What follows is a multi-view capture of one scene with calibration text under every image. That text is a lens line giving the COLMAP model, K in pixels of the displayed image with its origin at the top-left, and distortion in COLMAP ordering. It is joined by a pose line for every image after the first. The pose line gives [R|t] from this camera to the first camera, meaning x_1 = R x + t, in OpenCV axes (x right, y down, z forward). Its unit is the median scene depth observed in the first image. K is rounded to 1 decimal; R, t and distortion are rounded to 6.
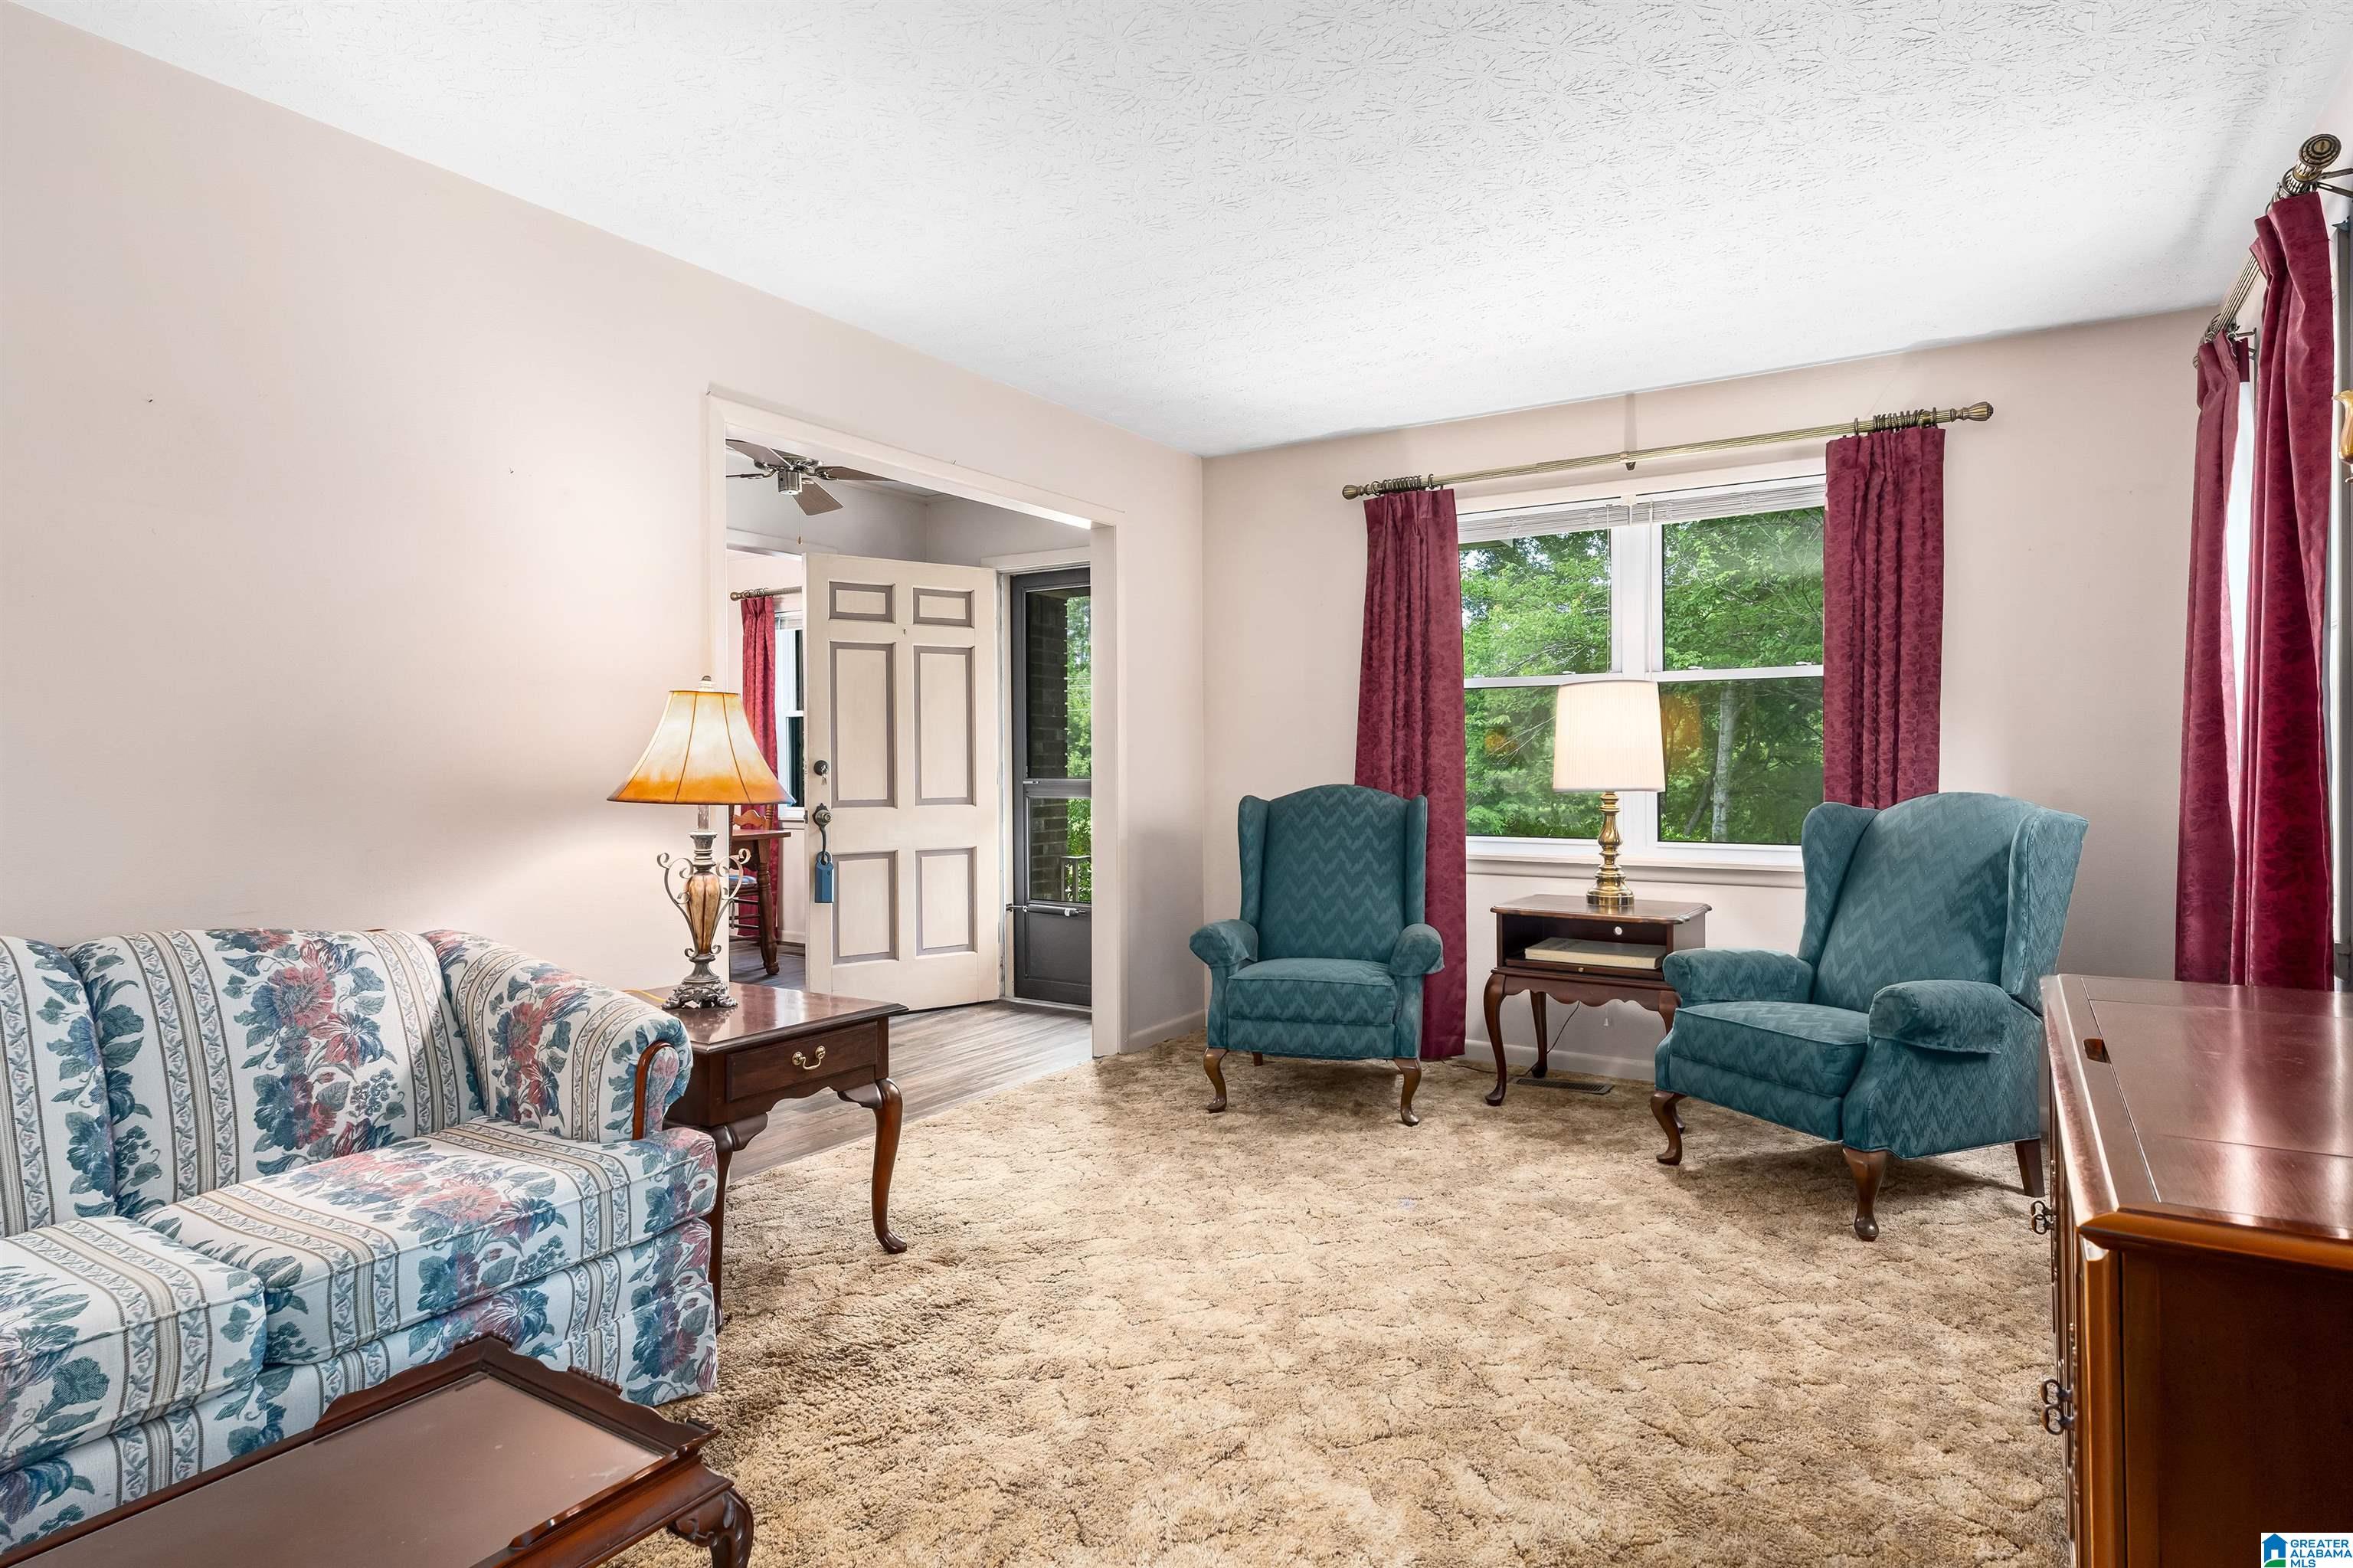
lens RADIAL K [[1272.0, 0, 1175.7], [0, 1272.0, 780.2], [0, 0, 1]] dist [-0.003022, -0.000042]
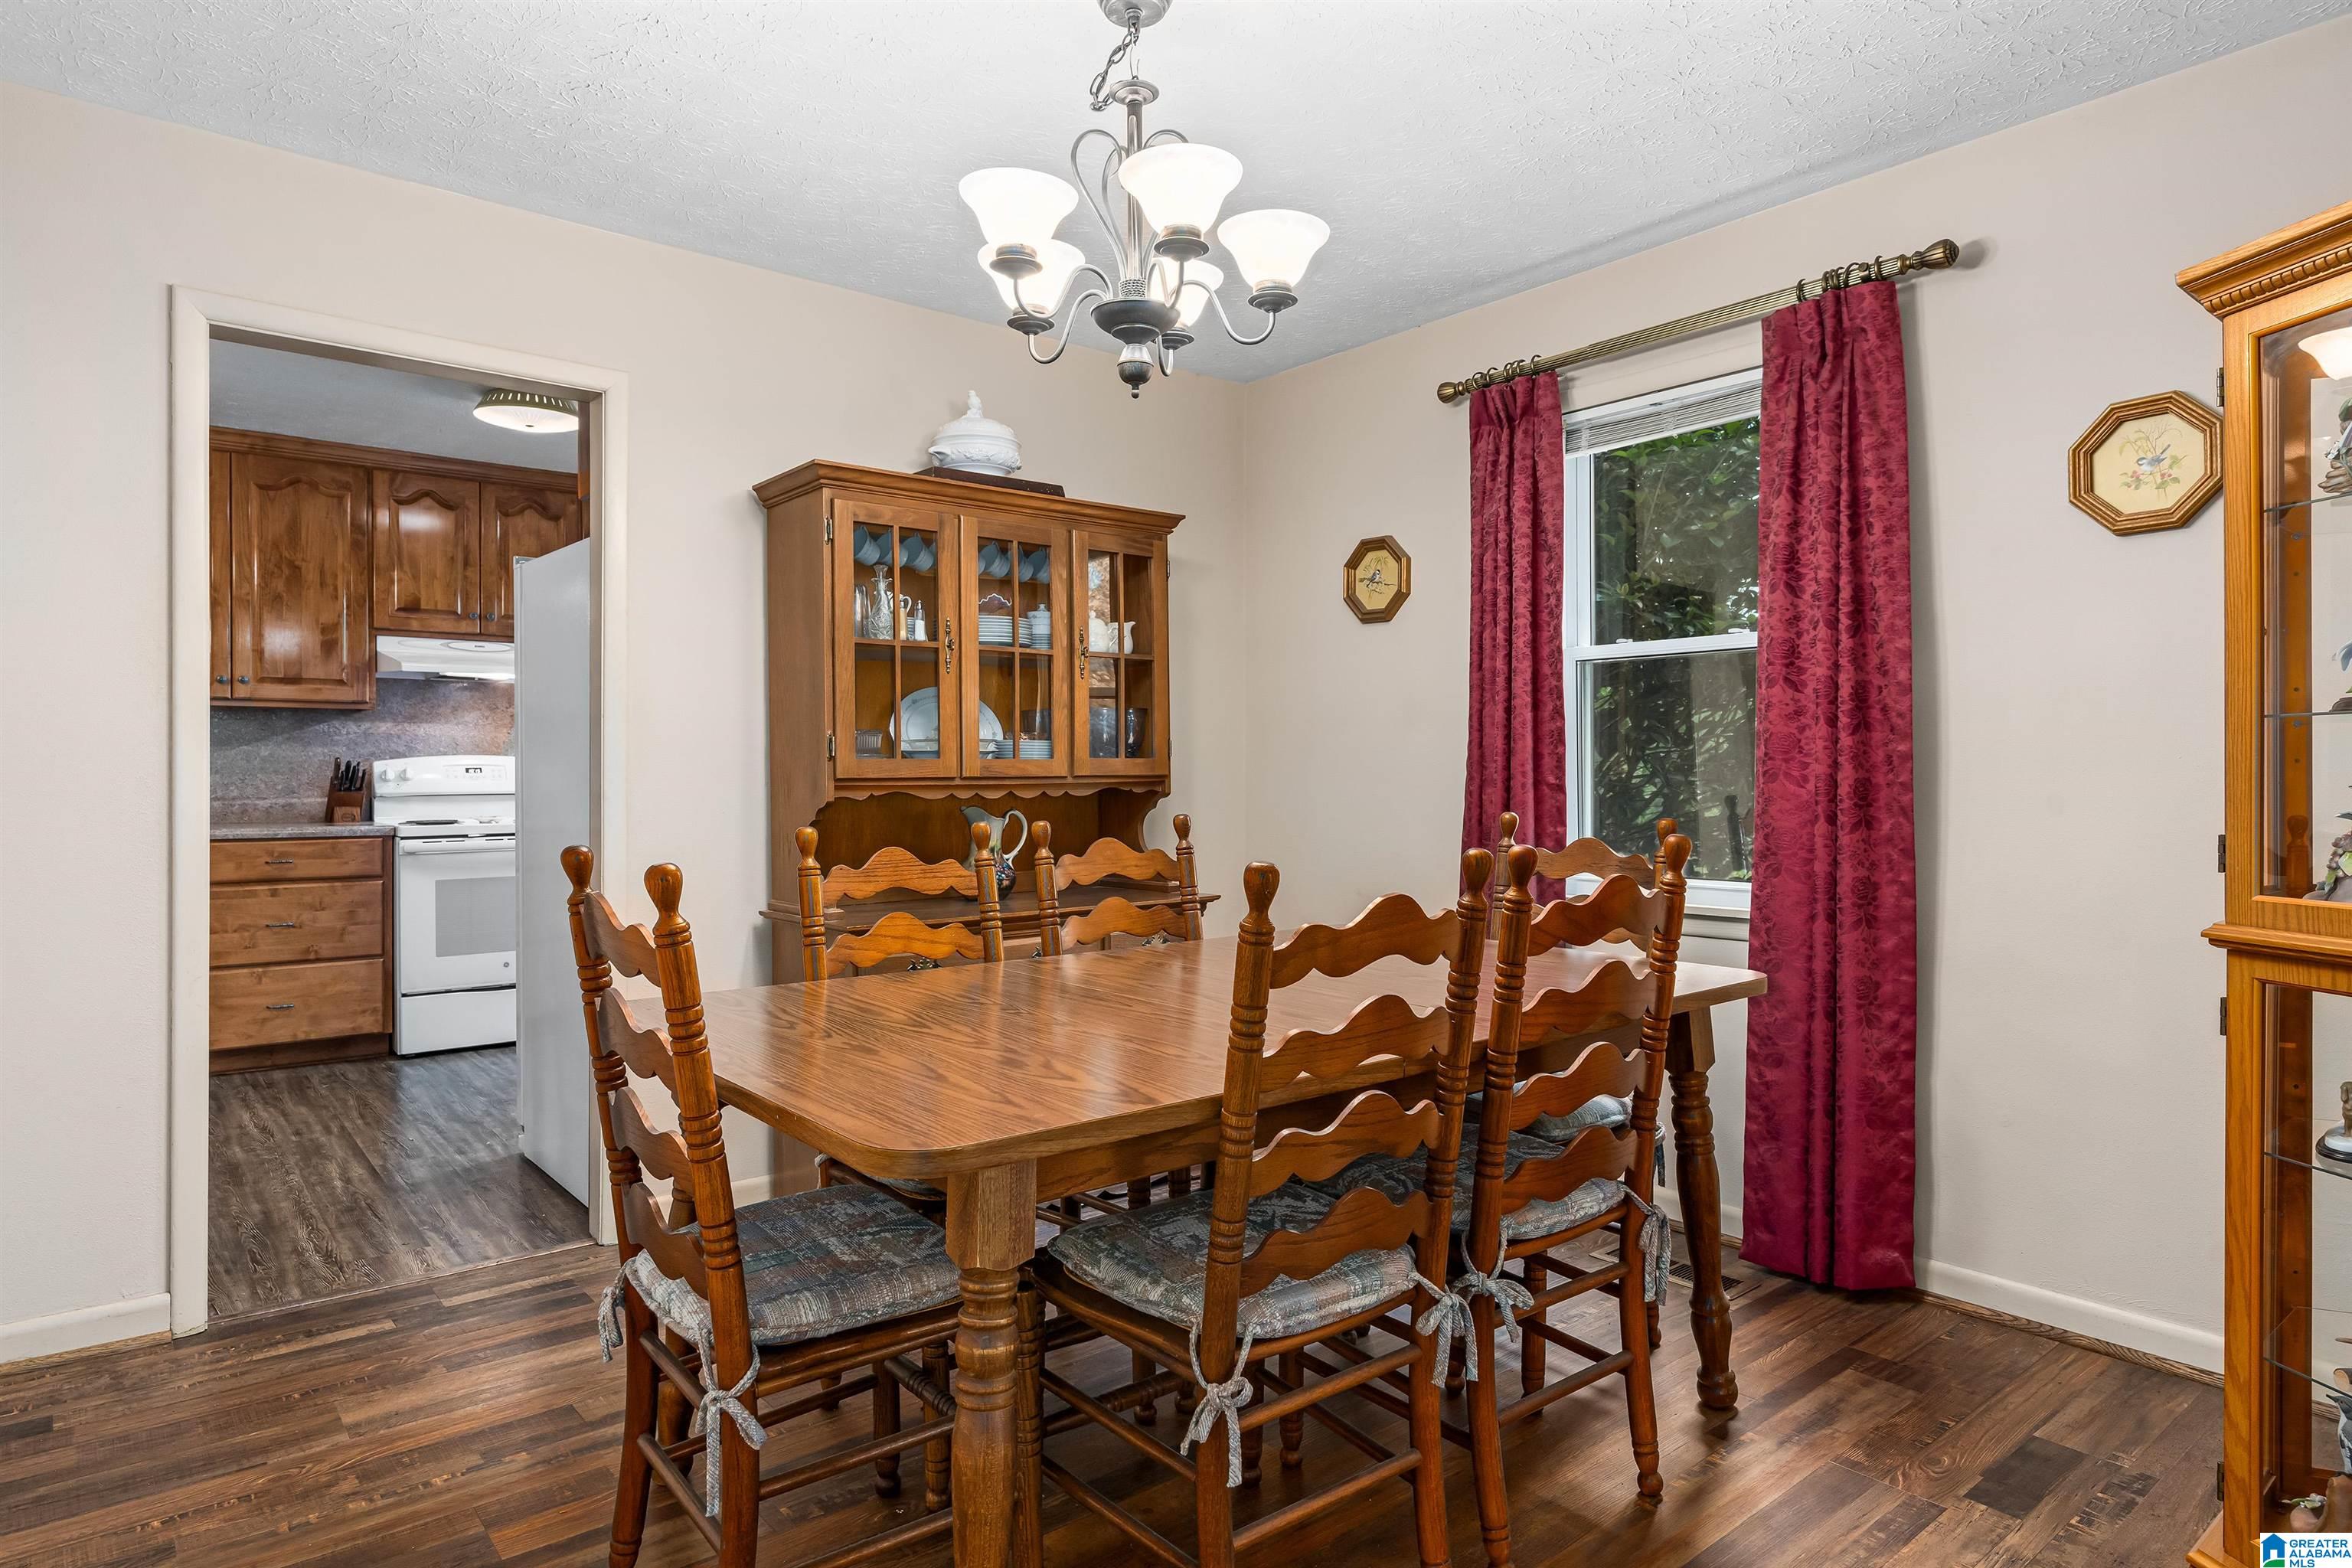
lens RADIAL K [[1368.5, 0, 1193.0], [0, 1368.5, 783.6], [0, 0, 1]] dist [-0.001471, 0.000742]
pose [[0.955915, 0.003636, -0.293622, -0.425345], [-0.004443, 0.999988, -0.002082, -0.009040], [0.293611, 0.003294, 0.955919, 0.754673]]
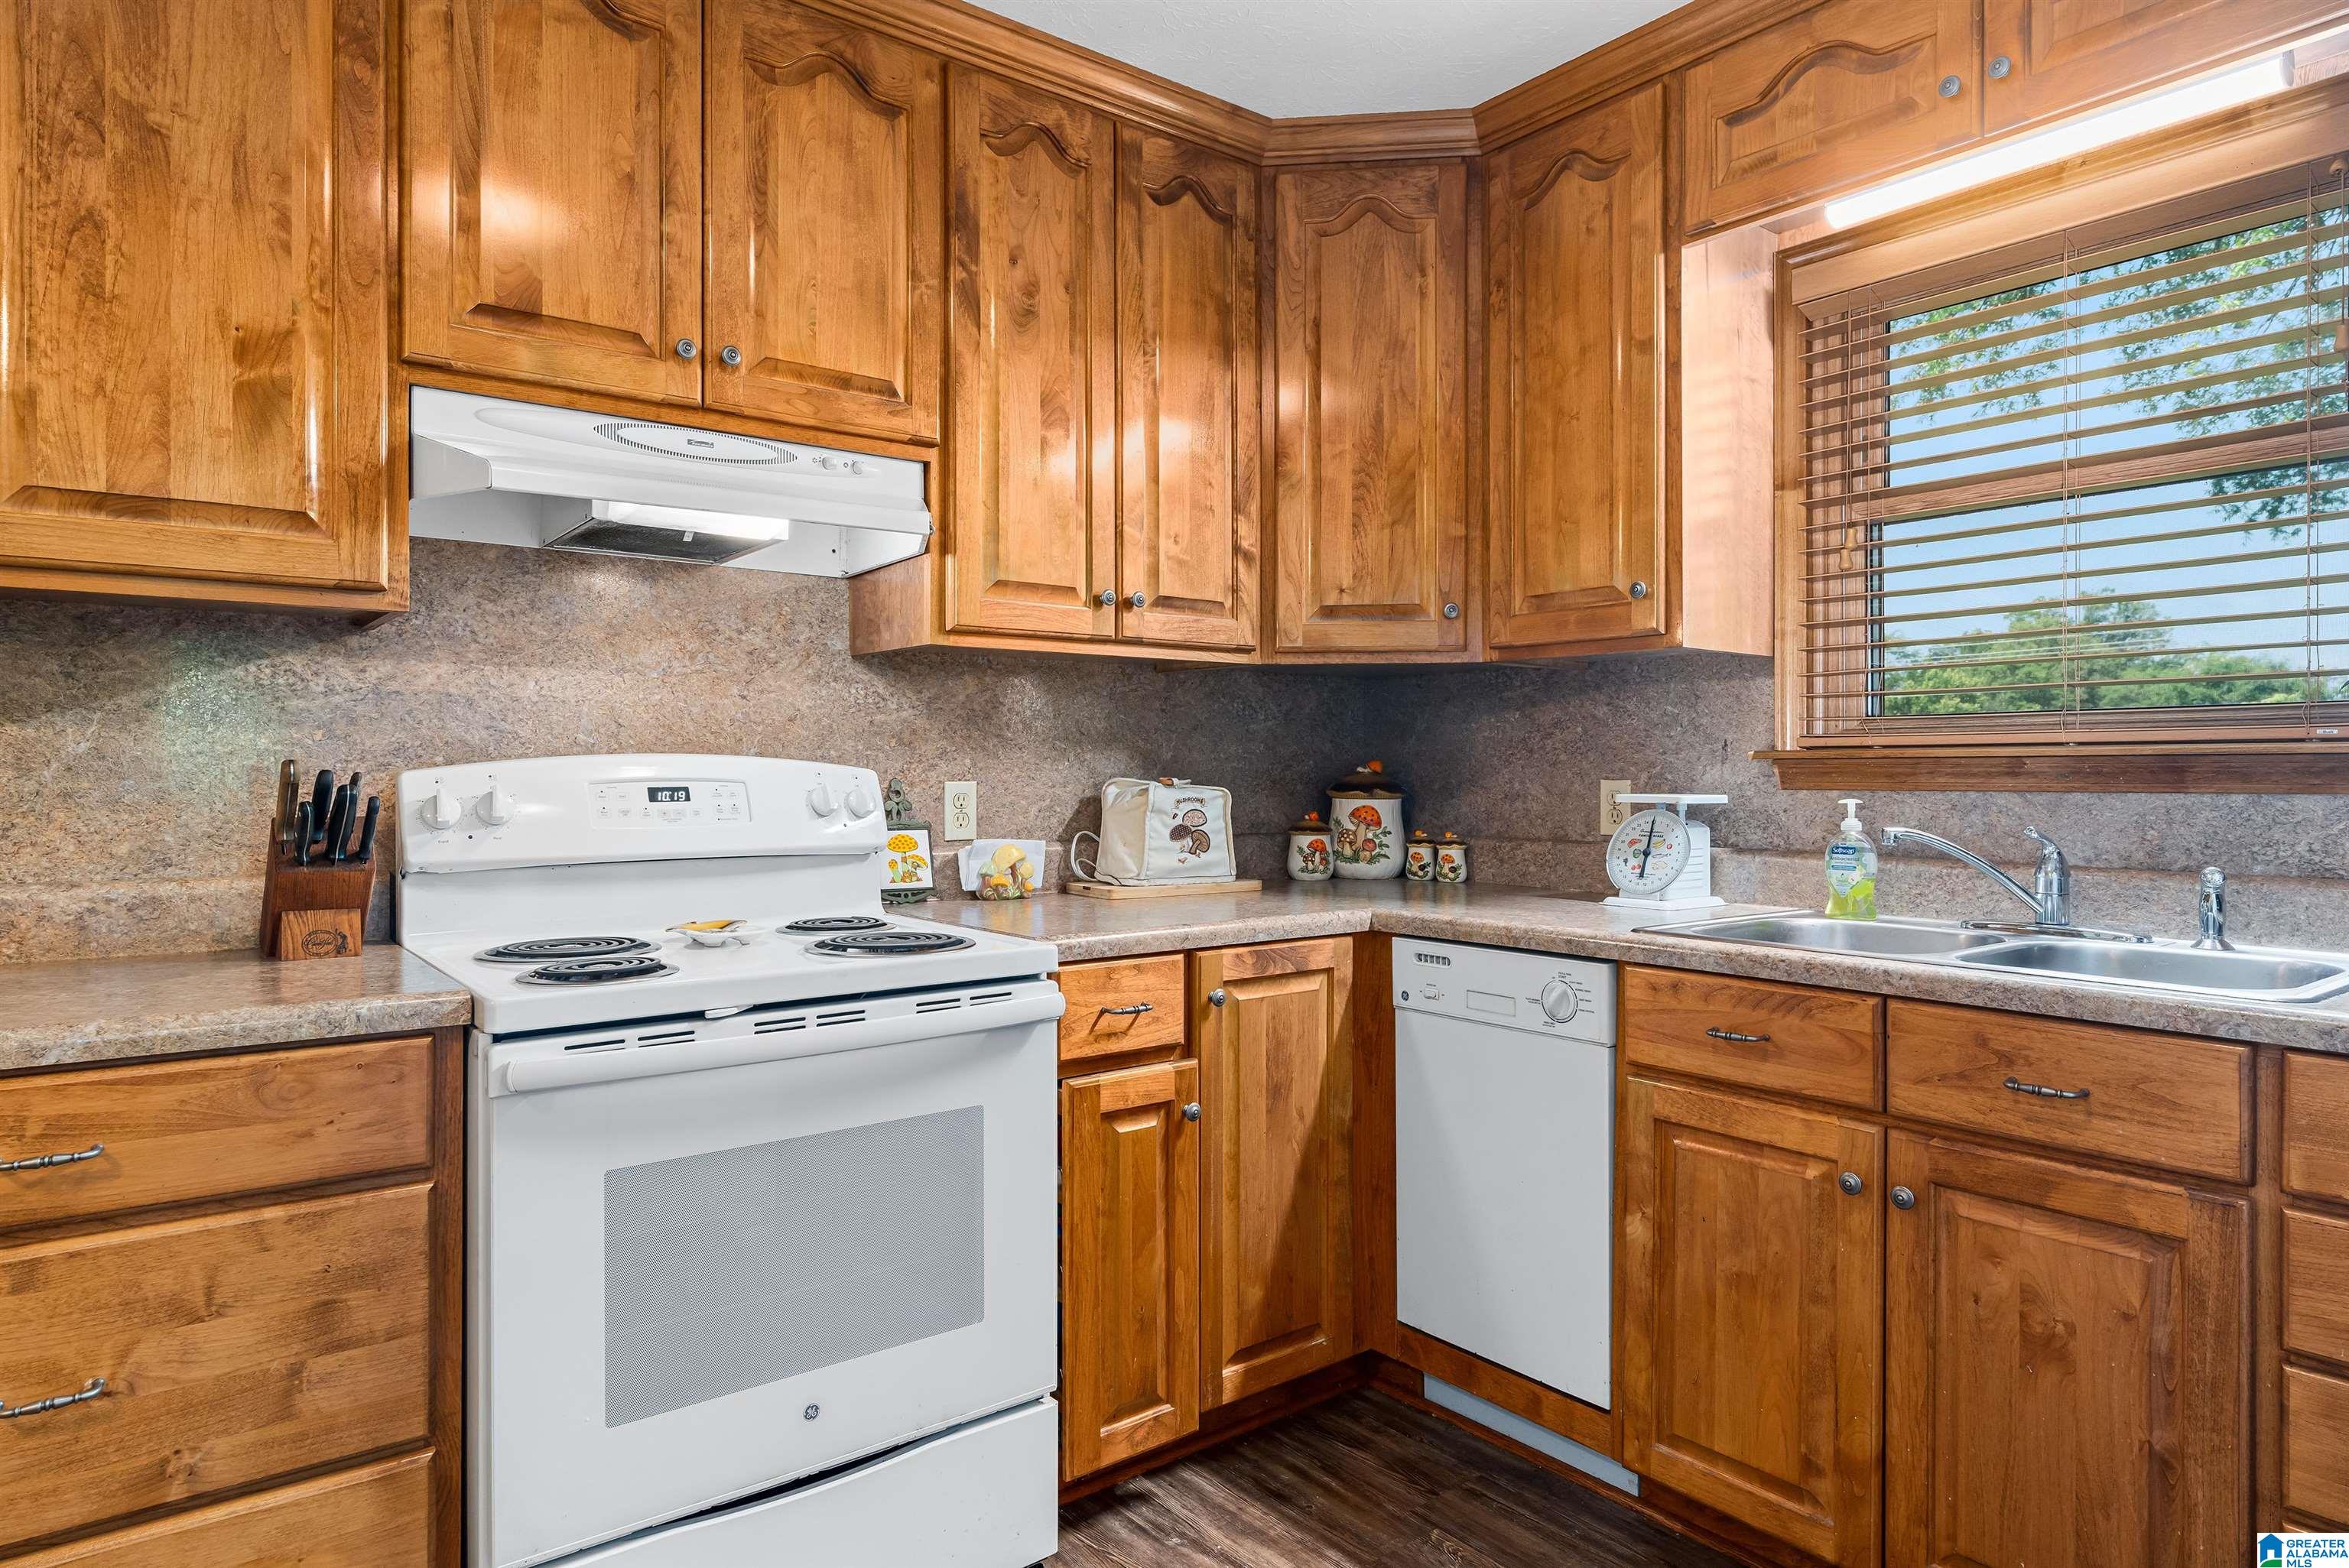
lens RADIAL K [[1366.6, 0, 1173.6], [0, 1366.6, 774.3], [0, 0, 1]] dist [-0.001471, 0.000742]
pose [[0.948458, 0.000451, -0.316902, -1.025955], [-0.003754, 0.999945, -0.009813, -0.021801], [0.316880, 0.010497, 0.948408, 1.294923]]
